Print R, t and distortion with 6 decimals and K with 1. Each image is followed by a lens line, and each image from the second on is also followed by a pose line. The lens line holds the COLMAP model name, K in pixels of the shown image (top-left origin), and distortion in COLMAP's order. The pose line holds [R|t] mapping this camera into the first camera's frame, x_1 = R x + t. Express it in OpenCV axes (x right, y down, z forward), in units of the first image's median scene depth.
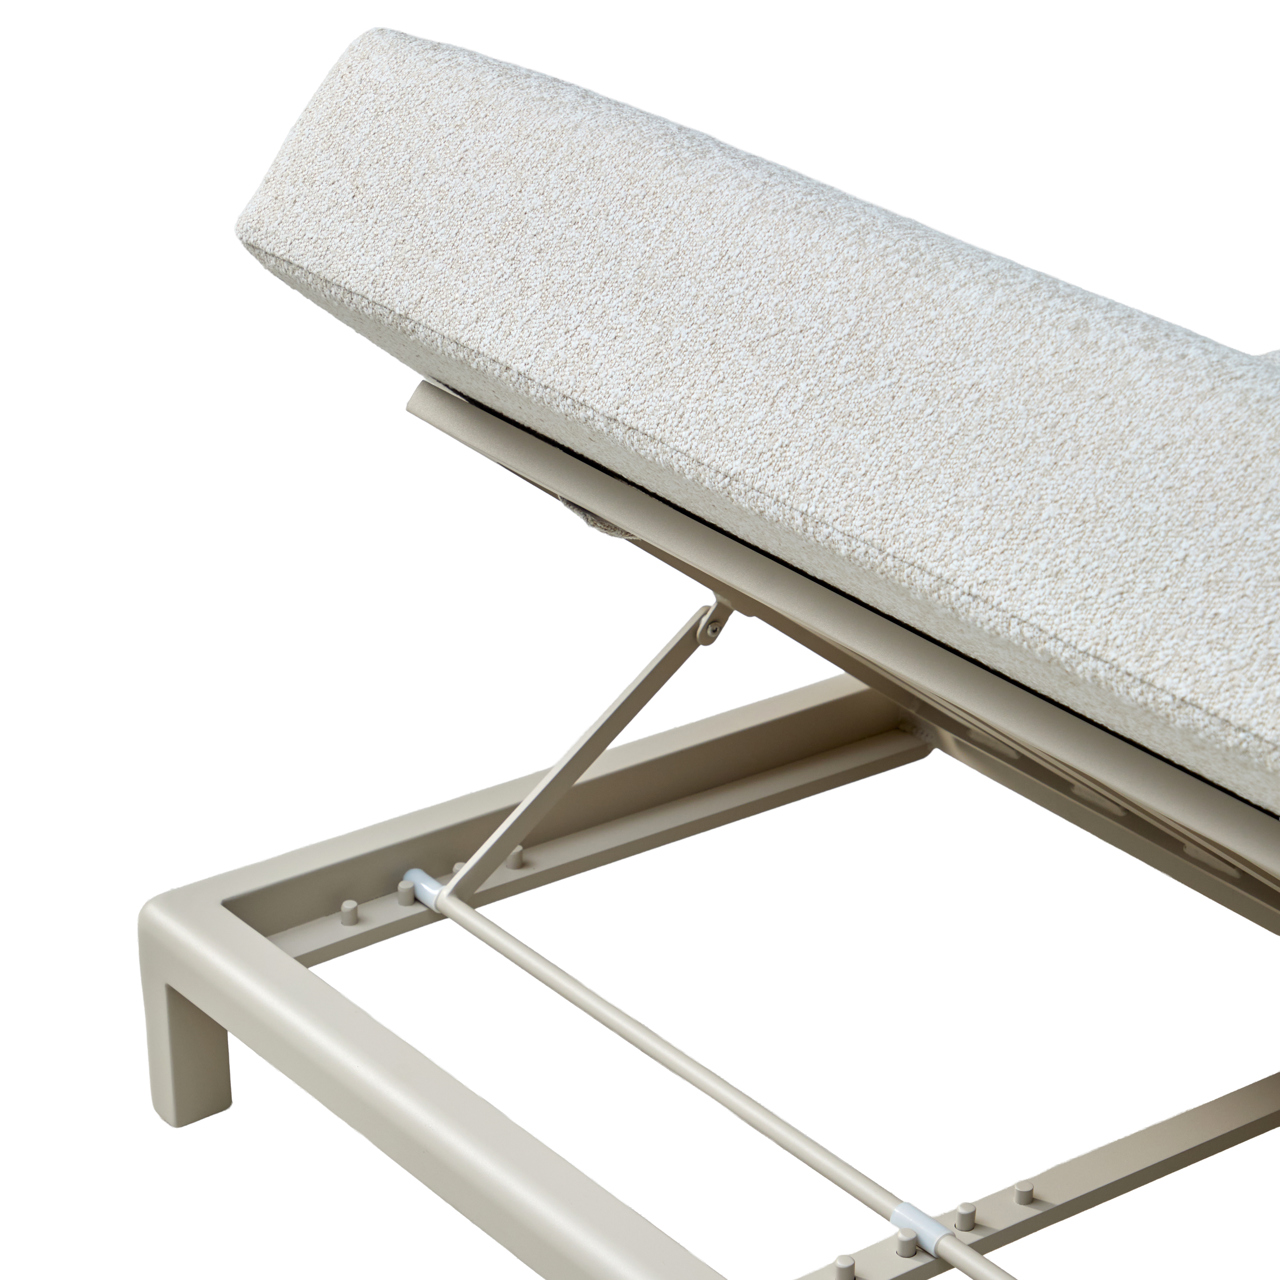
lens RADIAL K [[3982.6, 0, 640.0], [0, 3982.6, 640.0], [0, 0, 1]] dist [0.080088, 0.423052]
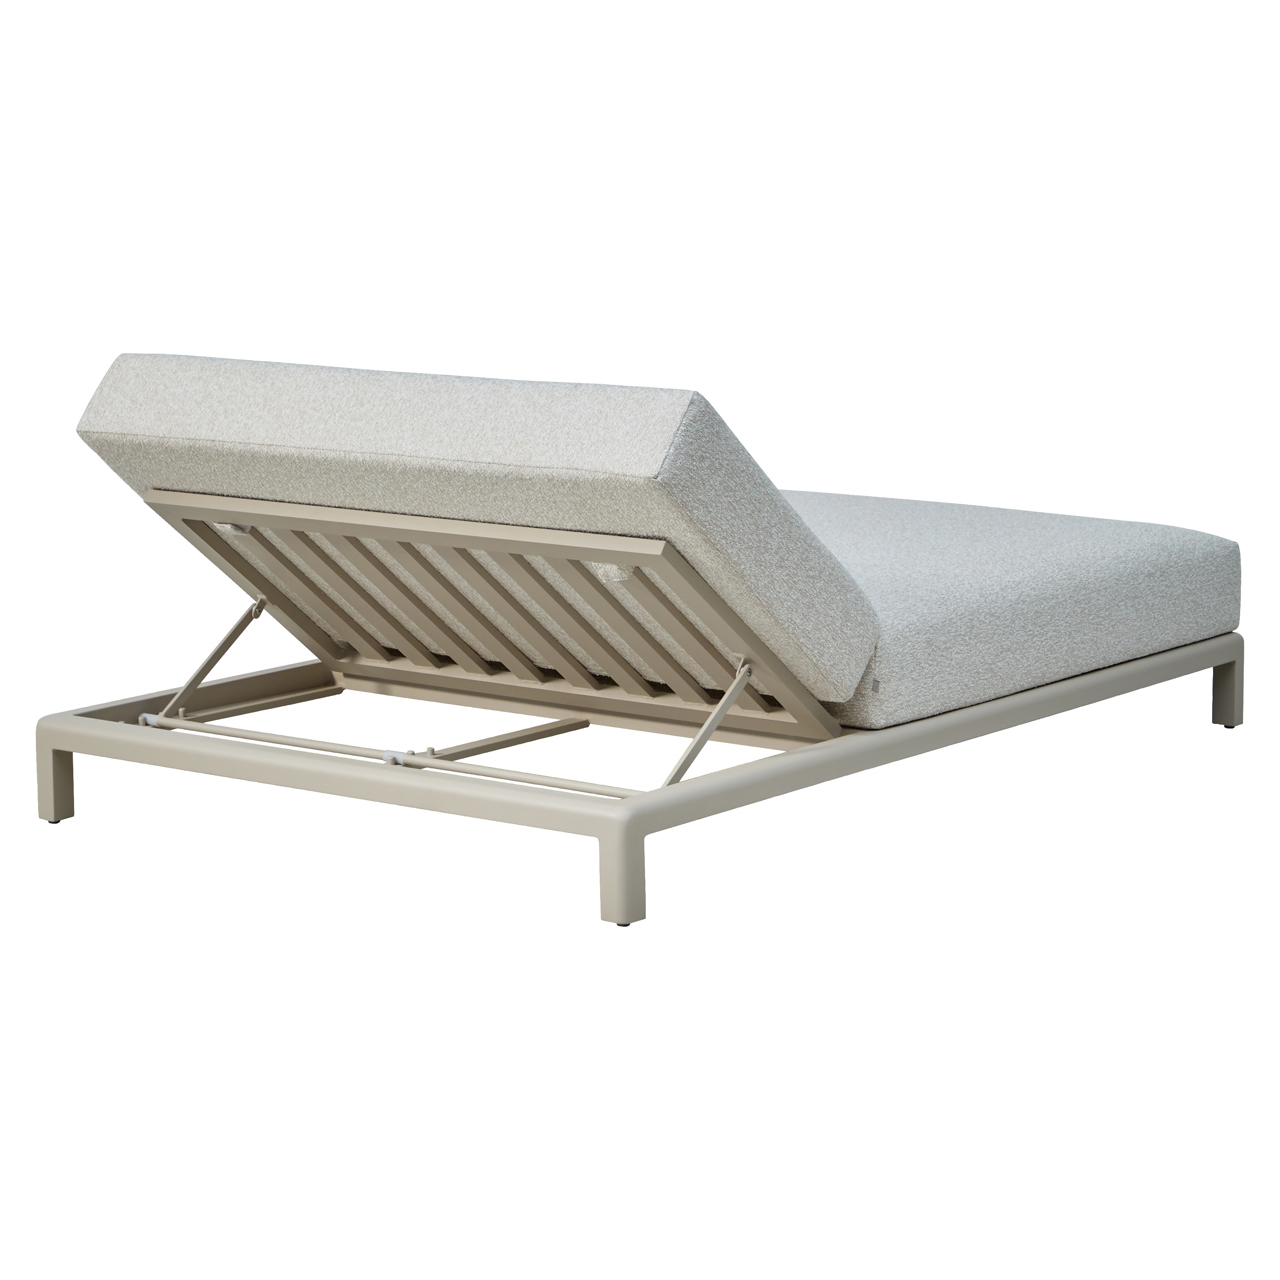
lens RADIAL K [[3526.3, 0, 640.0], [0, 3526.3, 640.0], [0, 0, 1]] dist [0.388116, 0.278016]
pose [[0.960193, -0.051857, 0.274480, -0.457199], [0.122008, 0.961789, -0.245104, 0.742331], [-0.251282, 0.268836, 0.929830, -1.386015]]
